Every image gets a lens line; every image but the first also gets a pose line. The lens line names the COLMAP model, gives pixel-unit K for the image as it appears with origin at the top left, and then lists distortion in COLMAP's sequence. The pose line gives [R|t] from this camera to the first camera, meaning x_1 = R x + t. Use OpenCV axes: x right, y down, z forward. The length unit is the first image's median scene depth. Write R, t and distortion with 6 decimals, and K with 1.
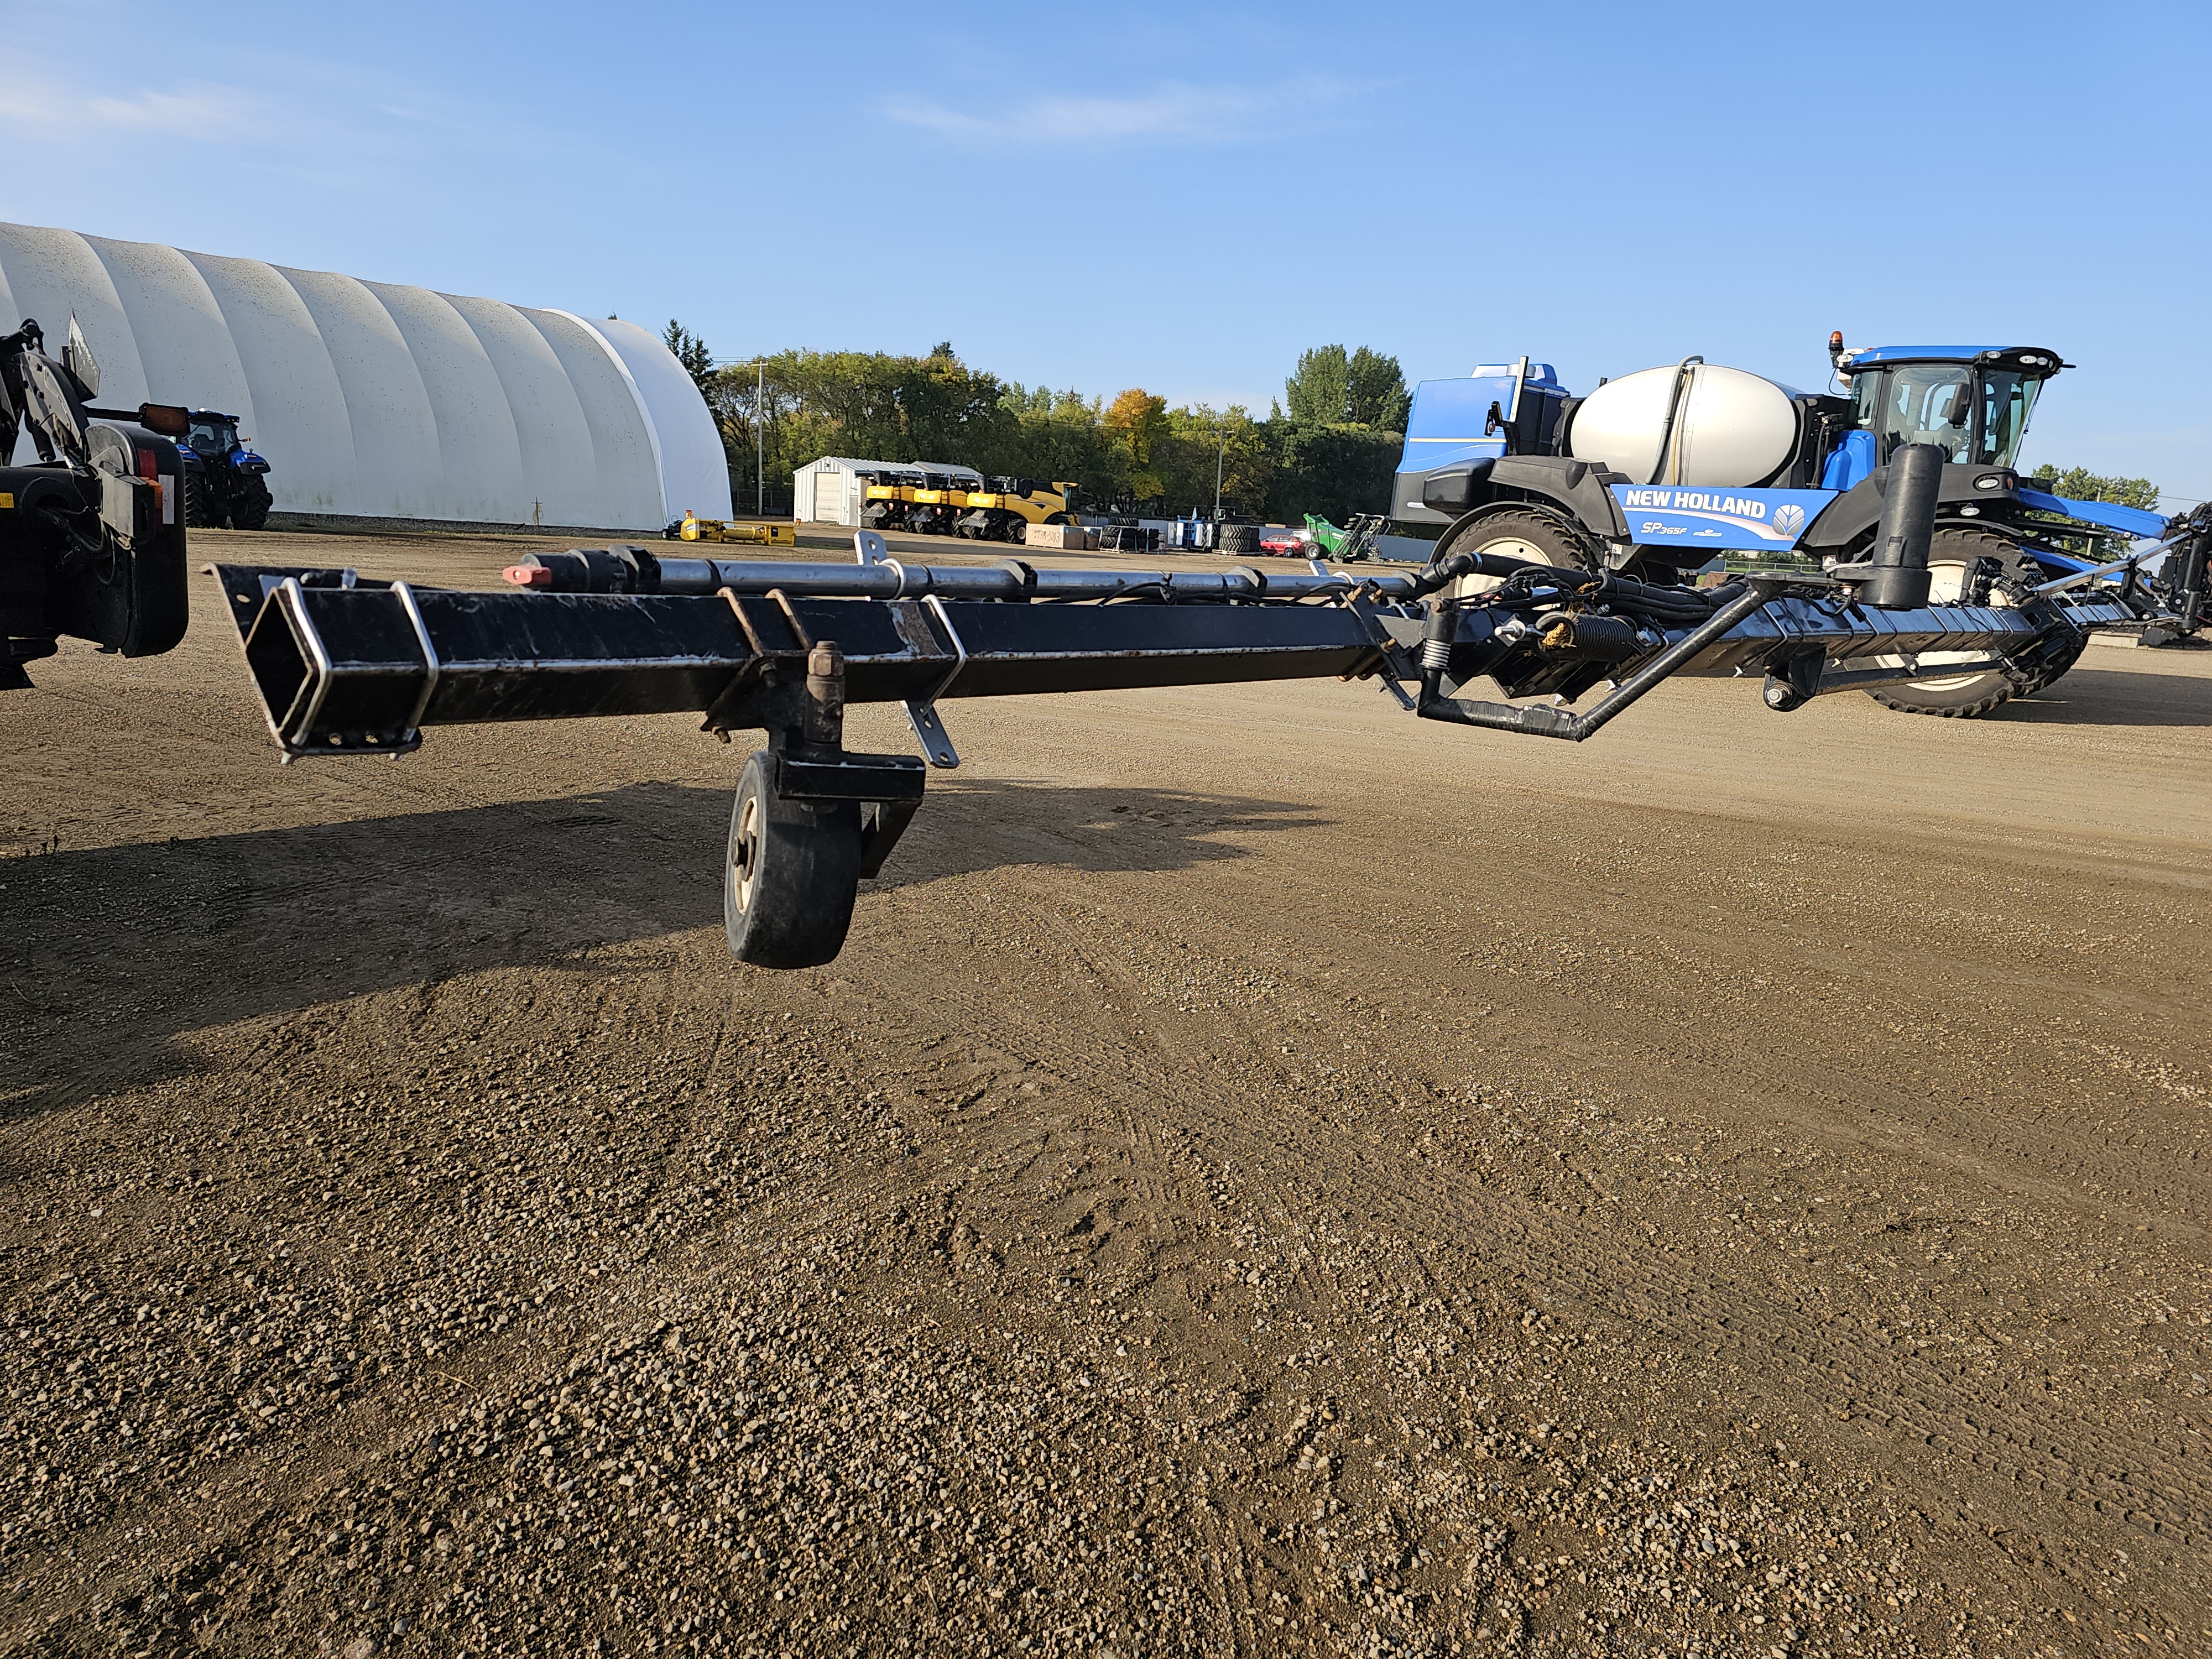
lens RADIAL K [[1474.7, 0, 1113.4], [0, 1474.7, 826.6], [0, 0, 1]] dist [0.096972, -0.124216]
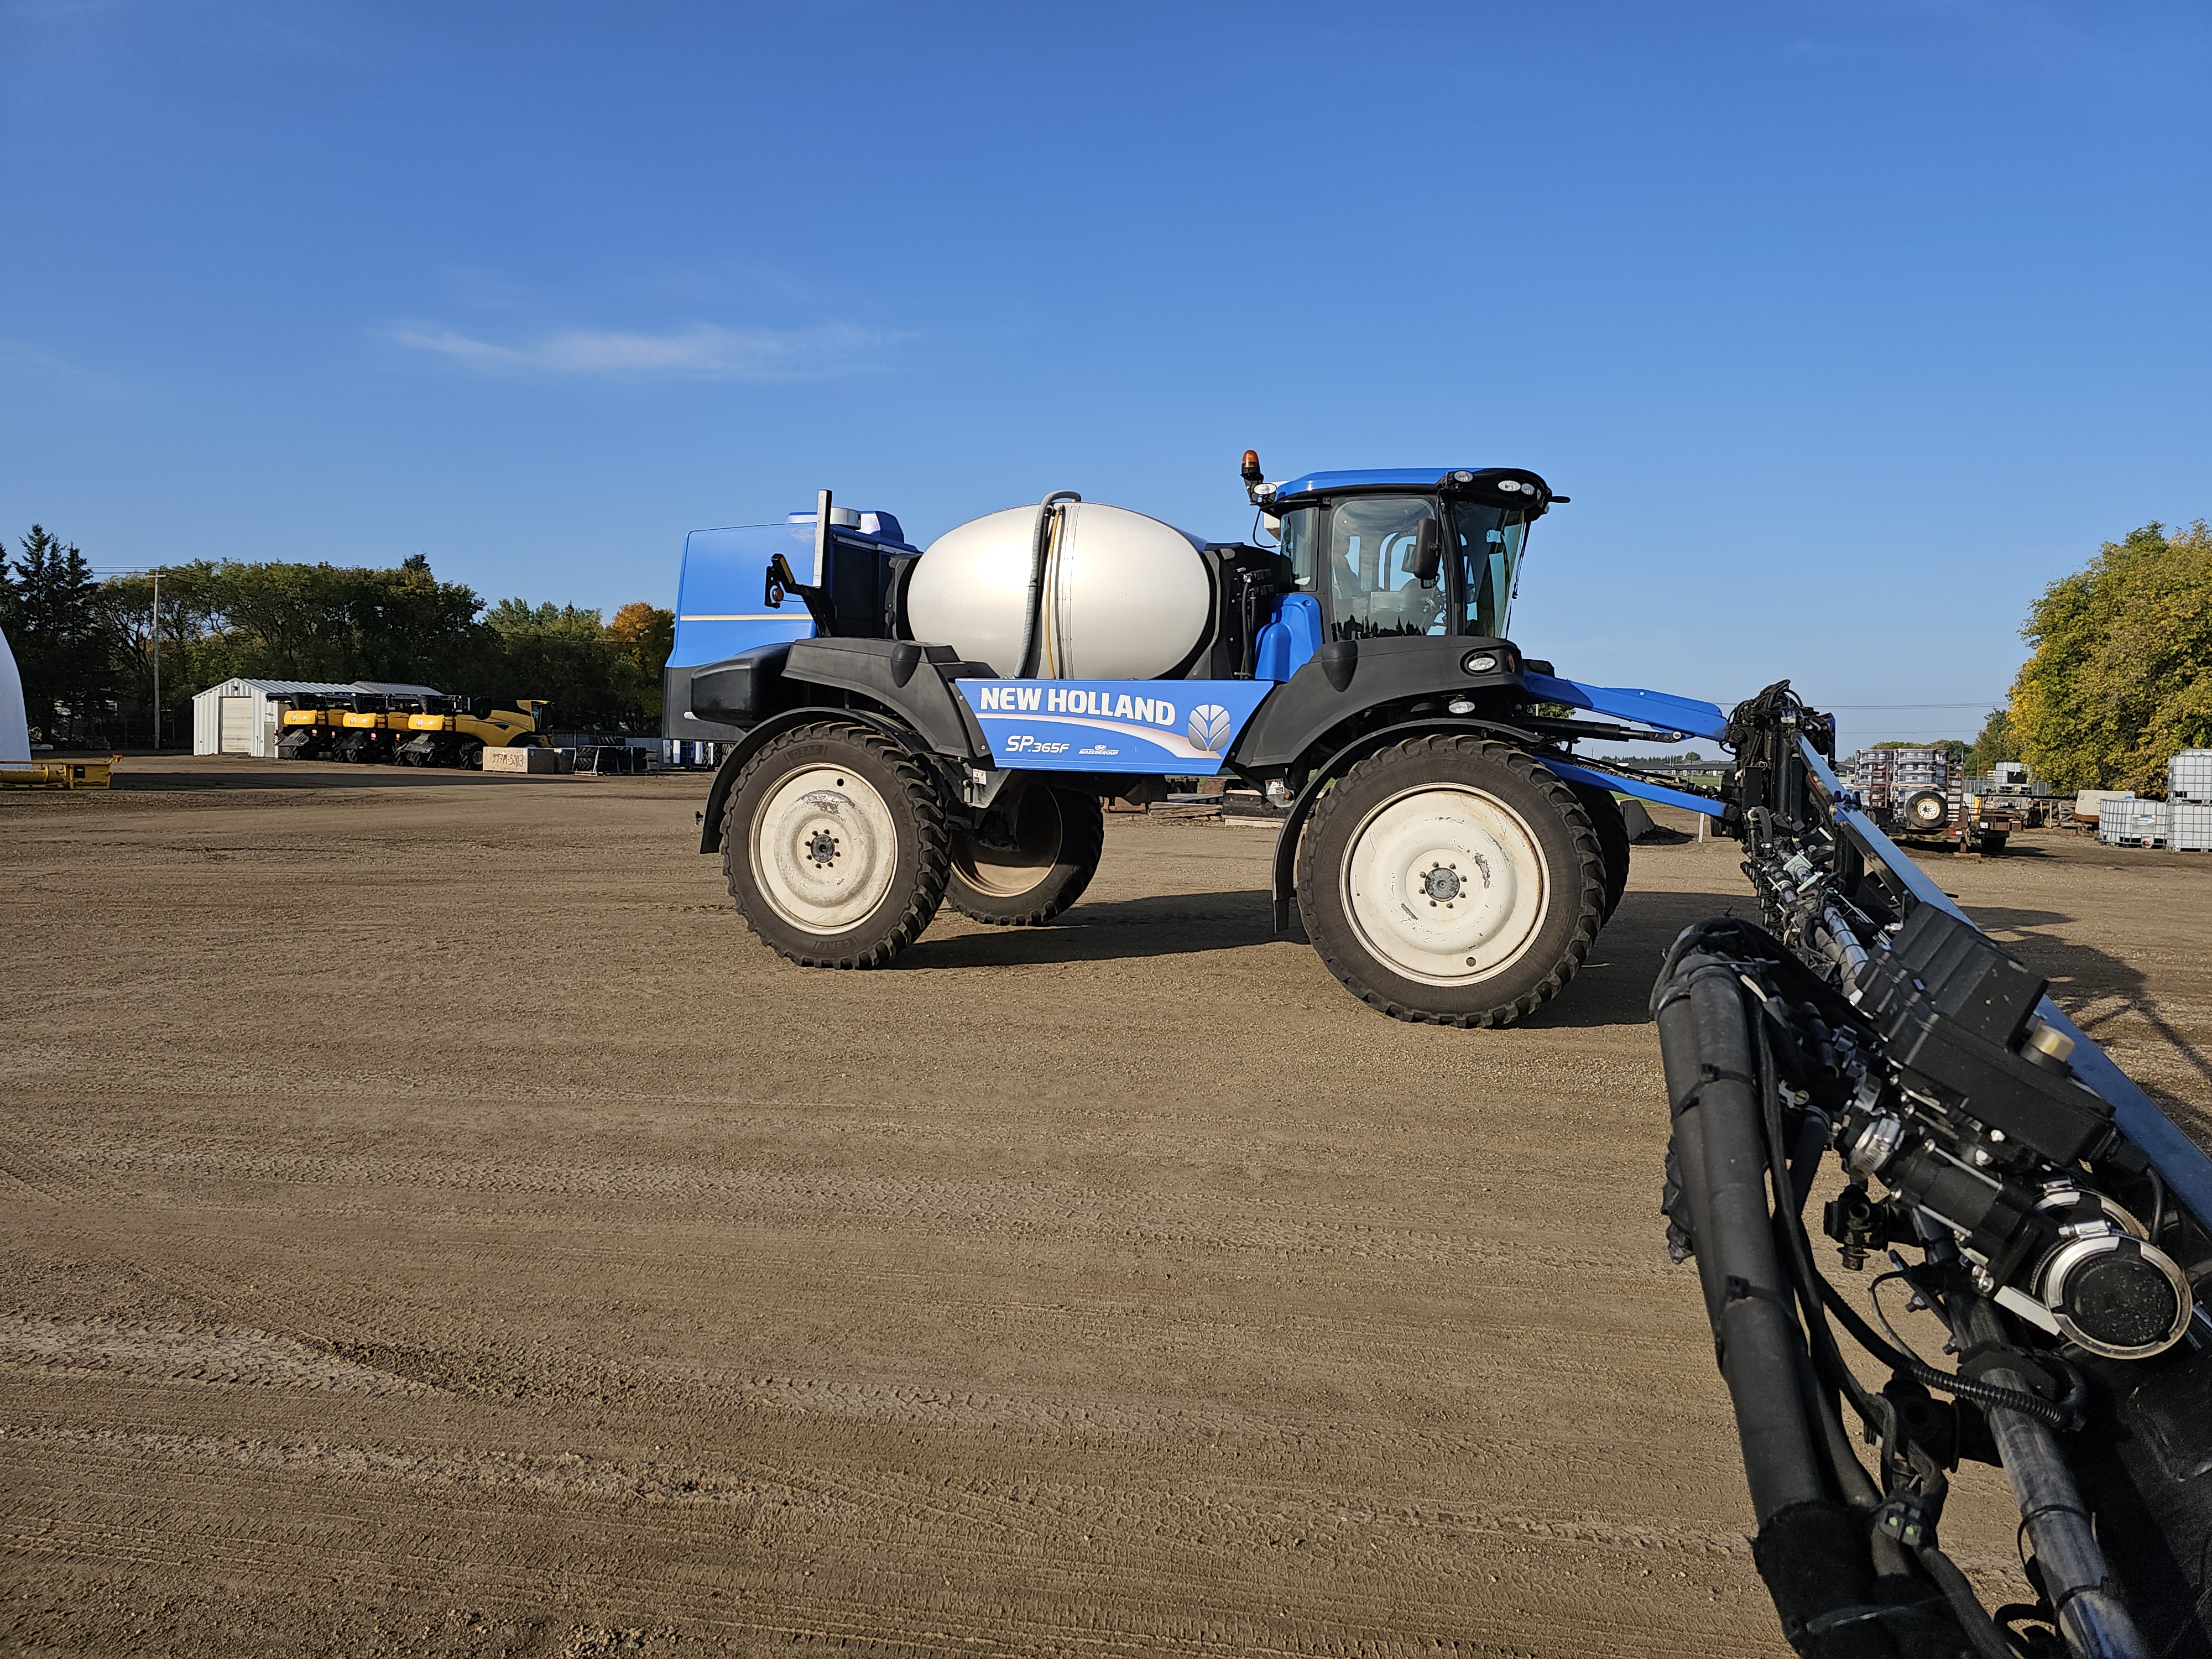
lens RADIAL K [[1470.4, 0, 1106.4], [0, 1470.4, 797.1], [0, 0, 1]] dist [0.071884, -0.064249]
pose [[0.958109, -0.043964, 0.283009, 0.213645], [0.088276, 0.985371, -0.145778, -0.081640], [-0.272460, 0.164654, 0.947974, 0.392851]]
